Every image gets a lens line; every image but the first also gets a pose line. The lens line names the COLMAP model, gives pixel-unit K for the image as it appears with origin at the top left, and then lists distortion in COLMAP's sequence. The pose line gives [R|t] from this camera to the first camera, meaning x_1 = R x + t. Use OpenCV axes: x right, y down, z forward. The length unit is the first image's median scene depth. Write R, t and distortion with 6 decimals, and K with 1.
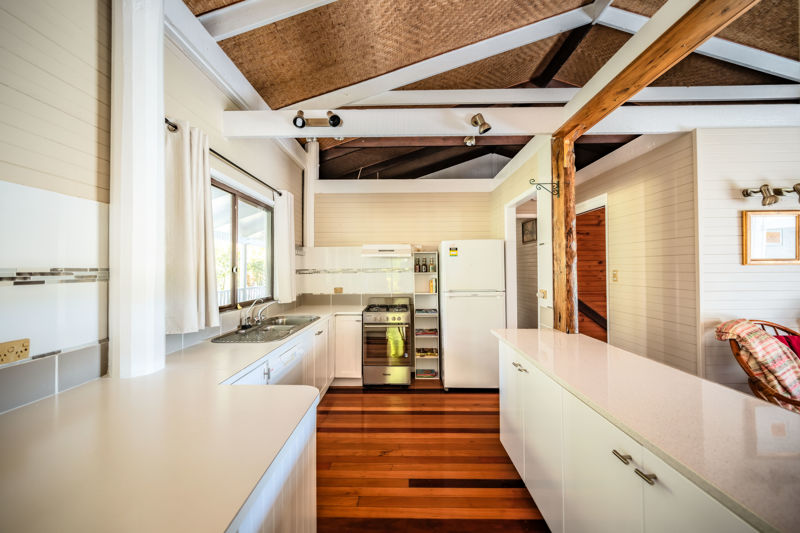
lens RADIAL K [[318.8, 0, 398.6], [0, 318.8, 266.6], [0, 0, 1]] dist [-0.001310, -0.000011]
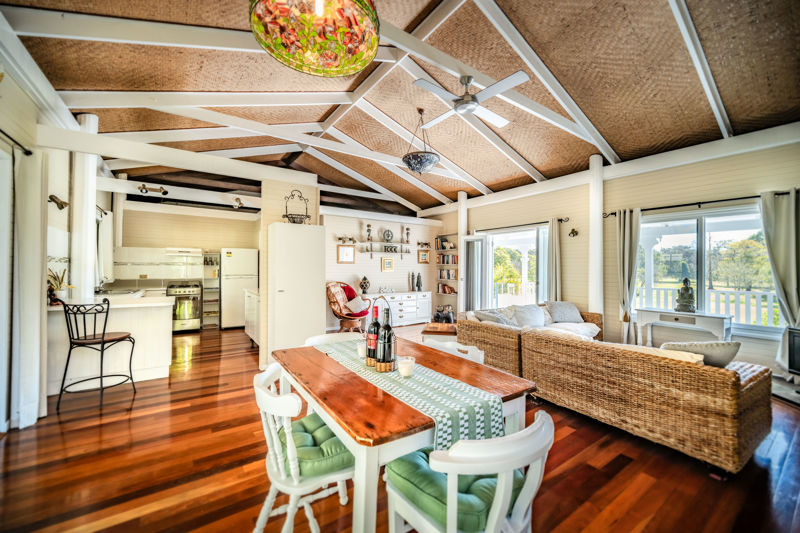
lens RADIAL K [[318.8, 0, 399.0], [0, 318.8, 266.2], [0, 0, 1]] dist [-0.001310, -0.000011]
pose [[0.810696, 0.016701, 0.585230, -0.099571], [-0.016356, 0.999849, -0.005876, 0.016074], [-0.585239, -0.004808, 0.810846, -0.974922]]
